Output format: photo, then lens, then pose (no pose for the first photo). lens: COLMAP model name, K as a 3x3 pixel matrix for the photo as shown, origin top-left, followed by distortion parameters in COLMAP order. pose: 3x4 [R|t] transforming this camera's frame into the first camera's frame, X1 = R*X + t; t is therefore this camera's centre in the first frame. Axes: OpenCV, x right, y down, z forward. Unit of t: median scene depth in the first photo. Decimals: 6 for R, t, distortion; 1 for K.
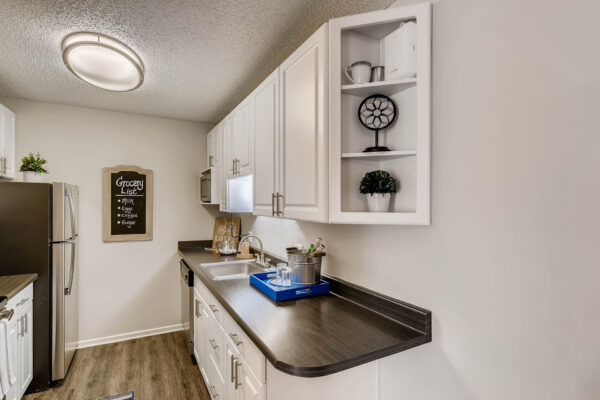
lens RADIAL K [[307.8, 0, 301.1], [0, 307.8, 200.1], [0, 0, 1]] dist [0.000904, -0.001190]
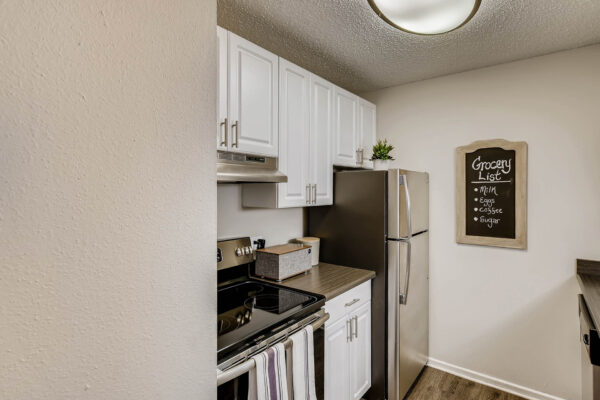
lens RADIAL K [[307.8, 0, 301.1], [0, 307.8, 194.1], [0, 0, 1]] dist [0.000904, -0.001190]
pose [[0.411269, -0.002006, -0.911512, -0.093603], [0.010279, 0.999944, 0.002438, 0.006482], [0.911456, -0.010372, 0.411266, 0.320436]]
